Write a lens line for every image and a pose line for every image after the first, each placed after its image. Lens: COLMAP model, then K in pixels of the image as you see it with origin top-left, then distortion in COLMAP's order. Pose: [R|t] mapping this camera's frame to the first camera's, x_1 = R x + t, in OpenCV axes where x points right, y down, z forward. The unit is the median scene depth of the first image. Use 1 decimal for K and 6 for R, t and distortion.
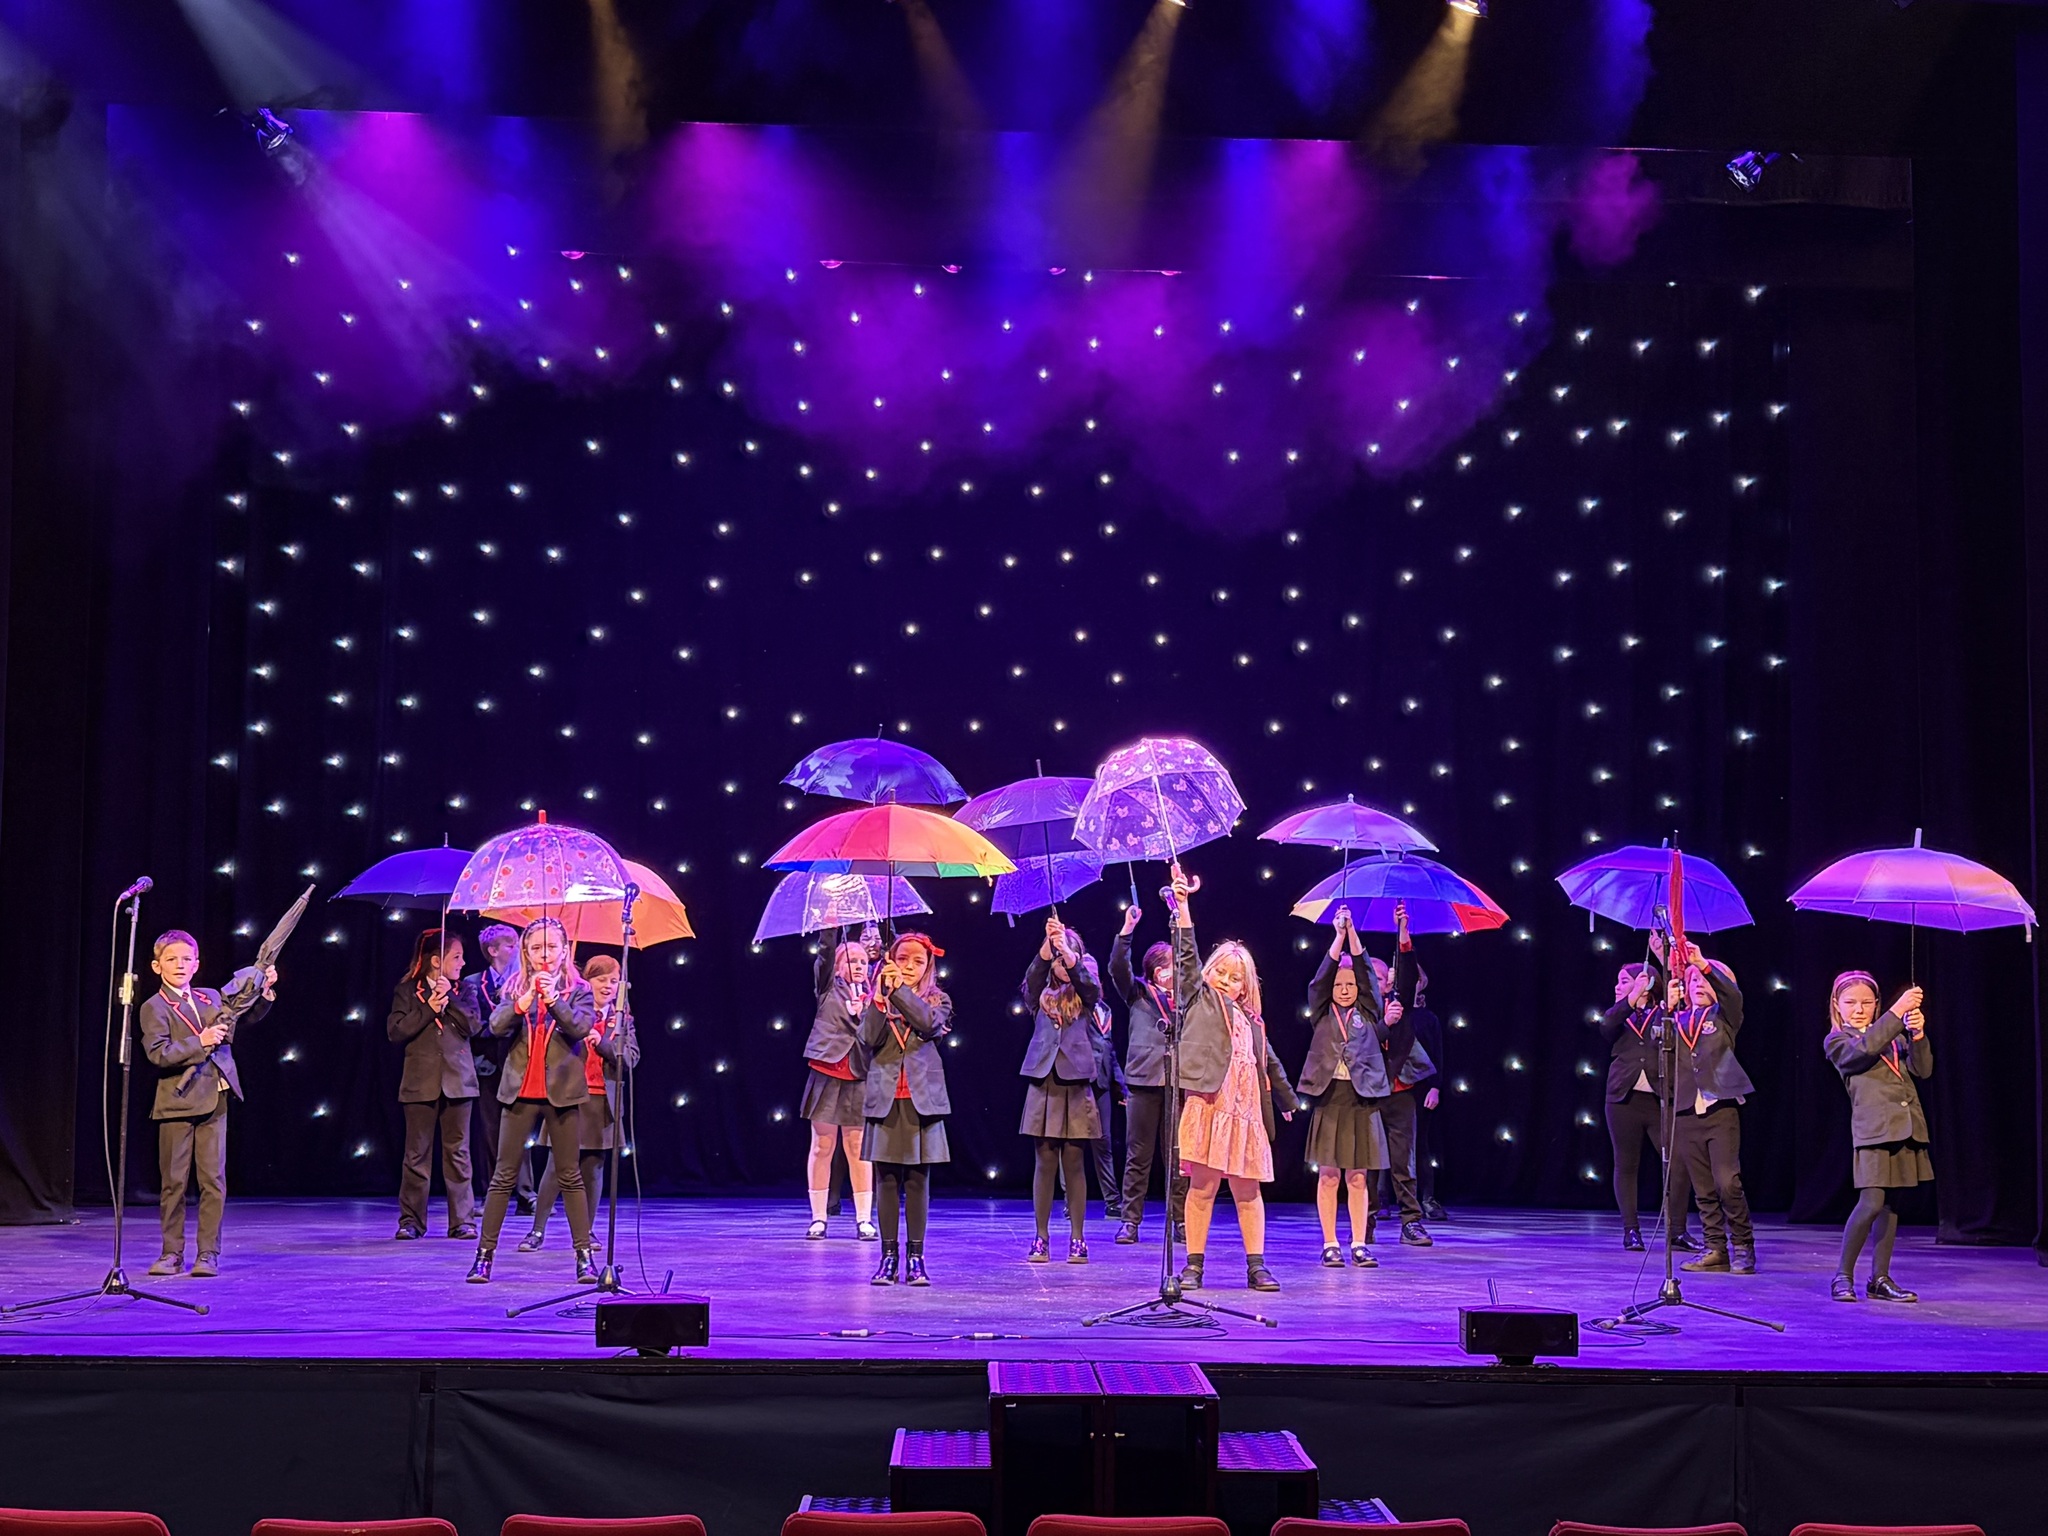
lens RADIAL K [[2637.2, 0, 1011.5], [0, 2637.2, 792.2], [0, 0, 1]] dist [0.046871, 0.000000]
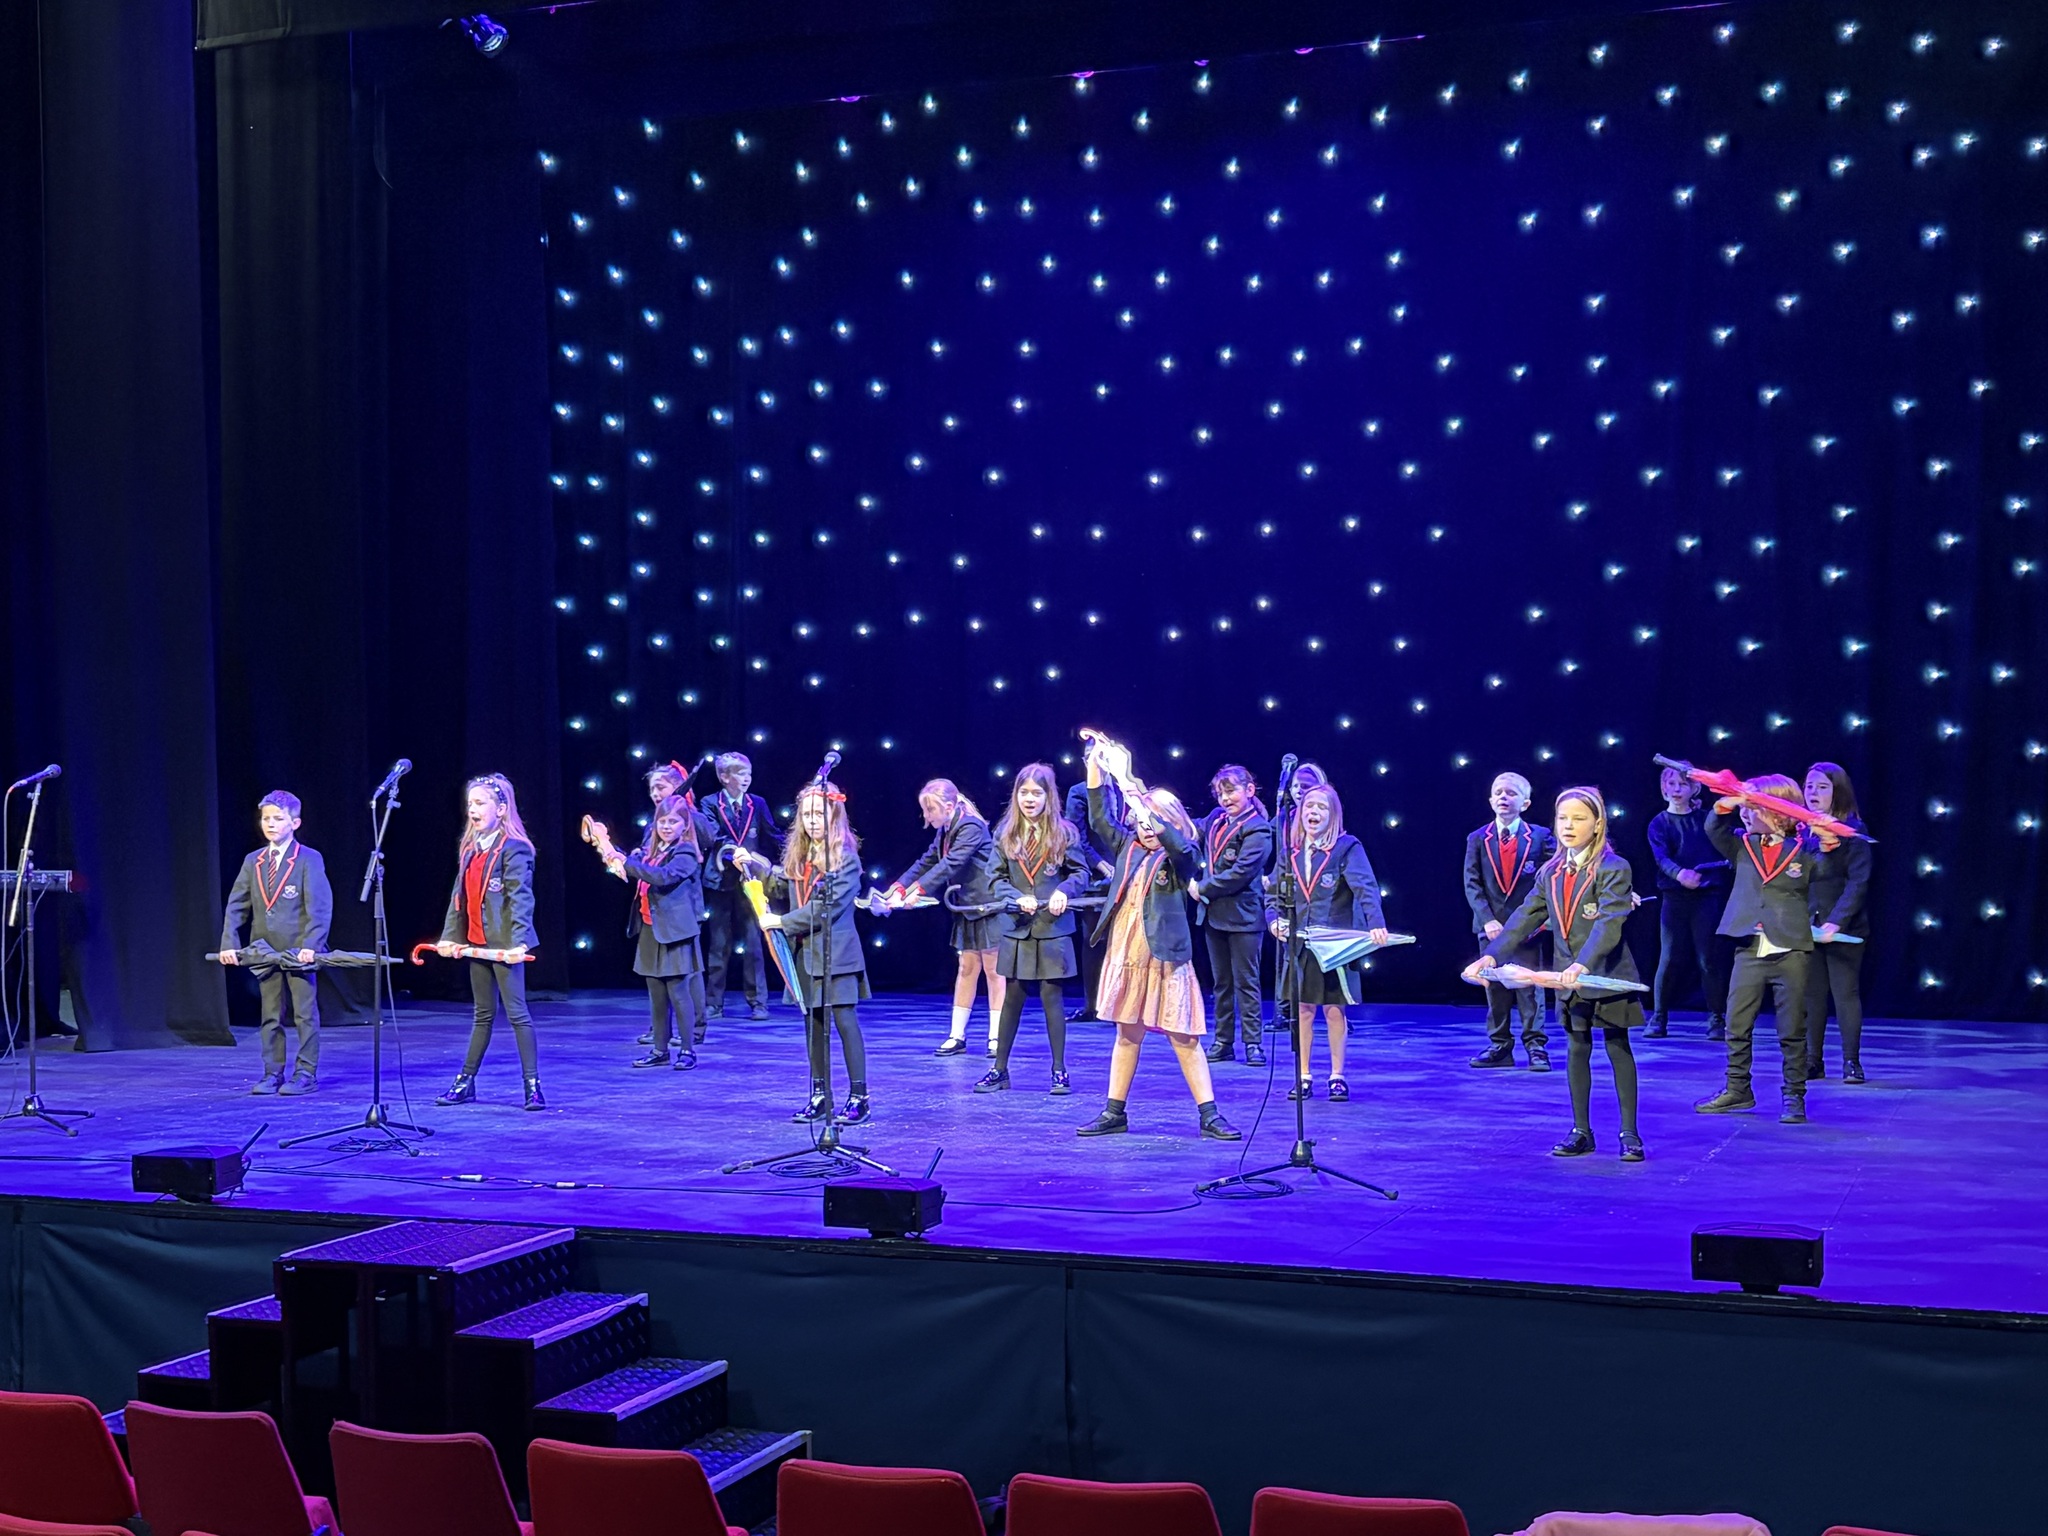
lens RADIAL K [[2637.2, 0, 1035.3], [0, 2637.2, 782.9], [0, 0, 1]] dist [0.046871, 0.000000]
pose [[0.919402, -0.022511, -0.392673, 0.538281], [0.059496, 0.994832, 0.082272, -0.031021], [0.388792, -0.099004, 0.915991, 0.093562]]
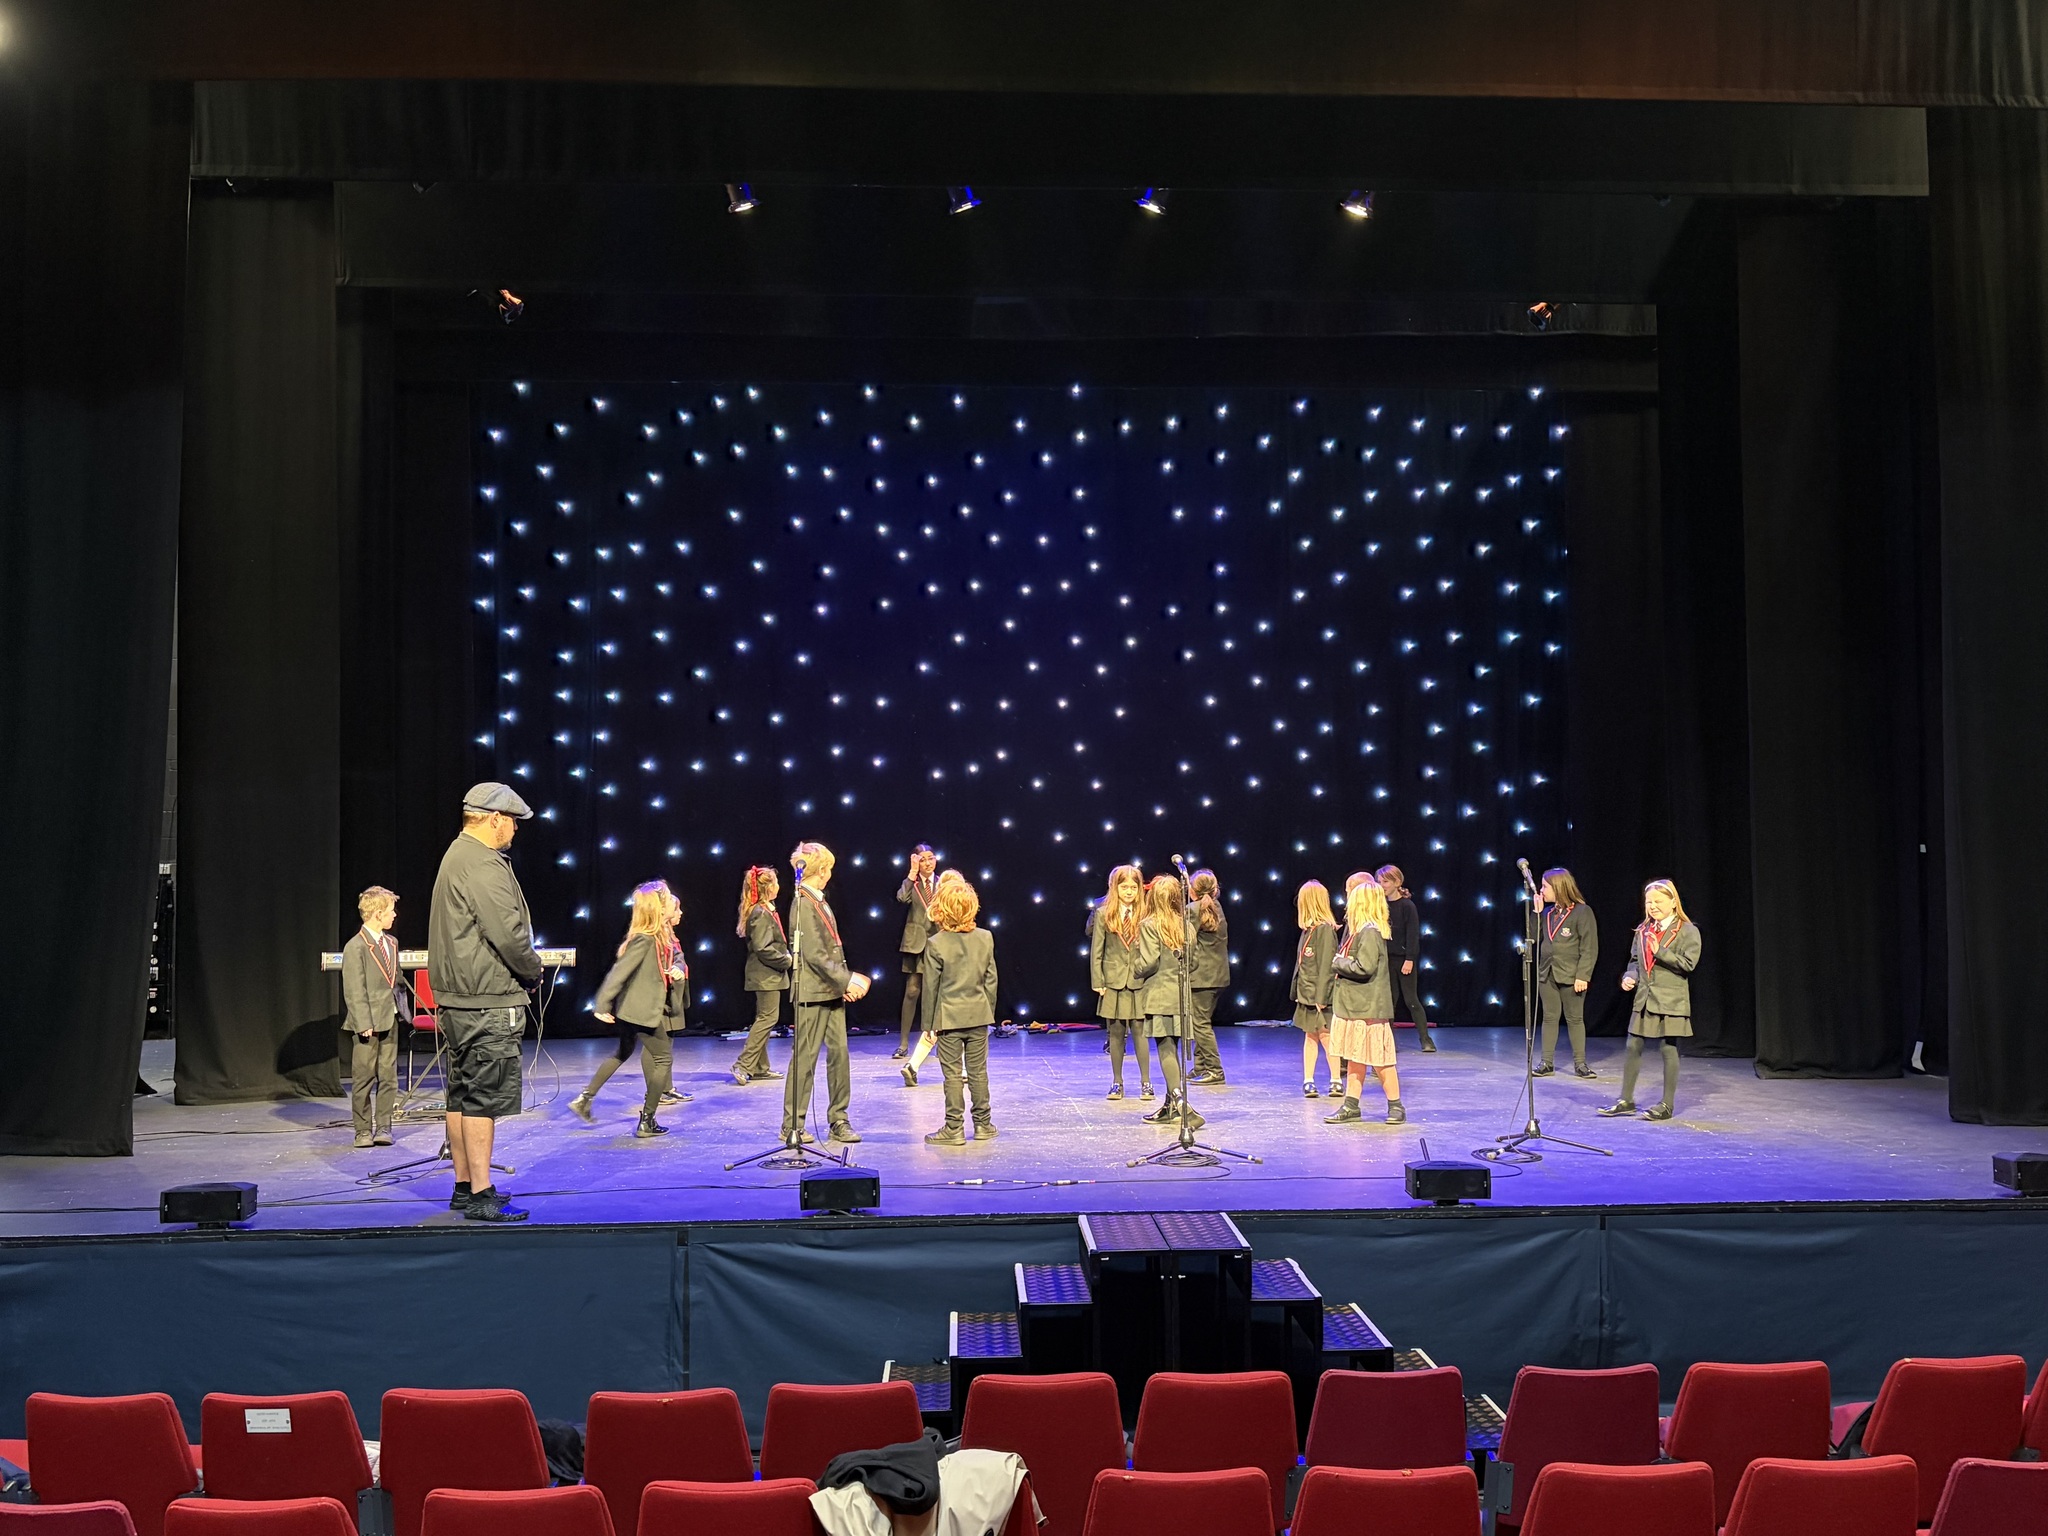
lens RADIAL K [[1779.3, 0, 1020.9], [0, 1779.3, 760.3], [0, 0, 1]] dist [0.061631, -0.071983]
pose [[0.999626, -0.021202, 0.017299, -0.041469], [0.020621, 0.999241, 0.033060, -0.049083], [-0.017987, -0.032691, 0.999304, 0.040663]]
